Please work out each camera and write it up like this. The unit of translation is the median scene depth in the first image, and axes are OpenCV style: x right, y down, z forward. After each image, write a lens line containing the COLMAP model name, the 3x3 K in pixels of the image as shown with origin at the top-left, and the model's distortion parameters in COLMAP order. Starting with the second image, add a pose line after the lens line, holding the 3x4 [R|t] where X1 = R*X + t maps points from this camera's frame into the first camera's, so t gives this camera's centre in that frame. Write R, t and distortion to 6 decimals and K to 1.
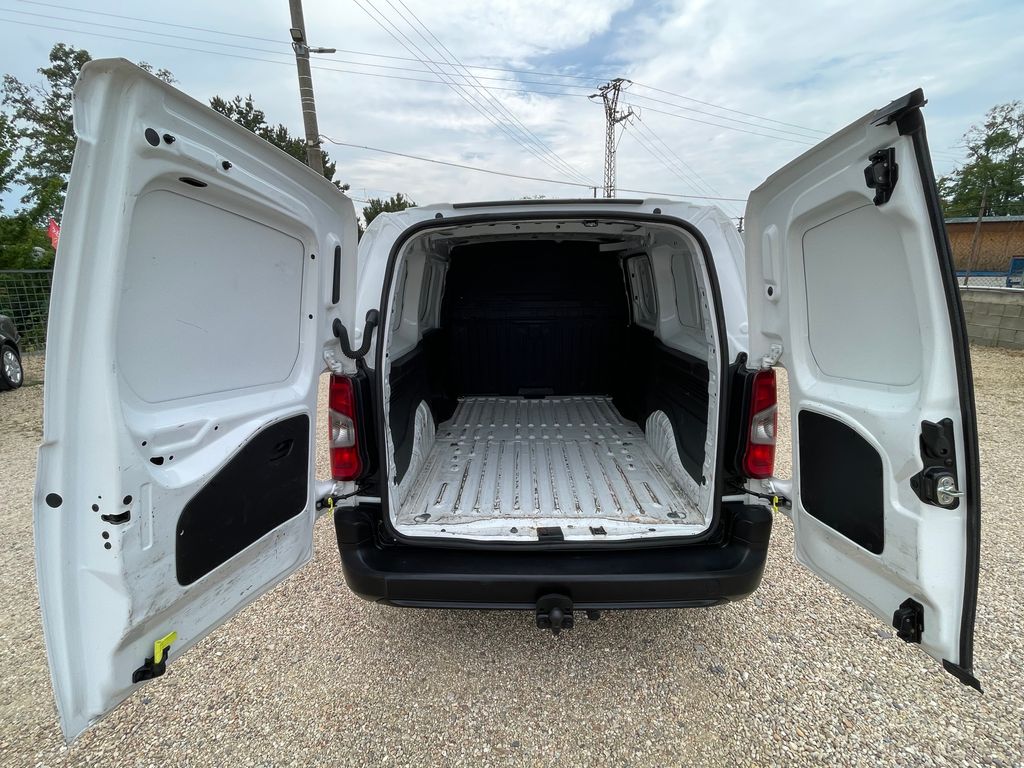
lens RADIAL K [[479.9, 0, 512.6], [0, 479.9, 386.1], [0, 0, 1]] dist [0.003699, 0.000363]
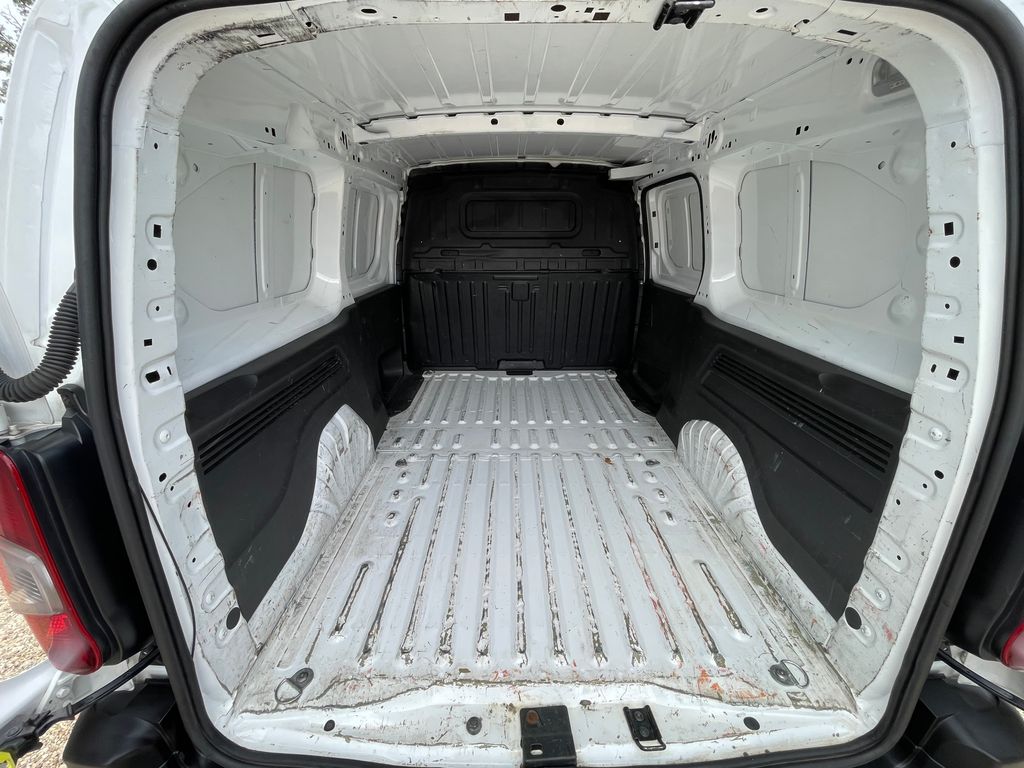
lens RADIAL K [[411.7, 0, 510.1], [0, 411.7, 384.4], [0, 0, 1]] dist [-0.000369, -0.000256]
pose [[0.999745, 0.004502, 0.022147, 0.021811], [-0.007546, 0.990217, 0.139334, -0.078562], [-0.021303, -0.139466, 0.989998, 0.467824]]
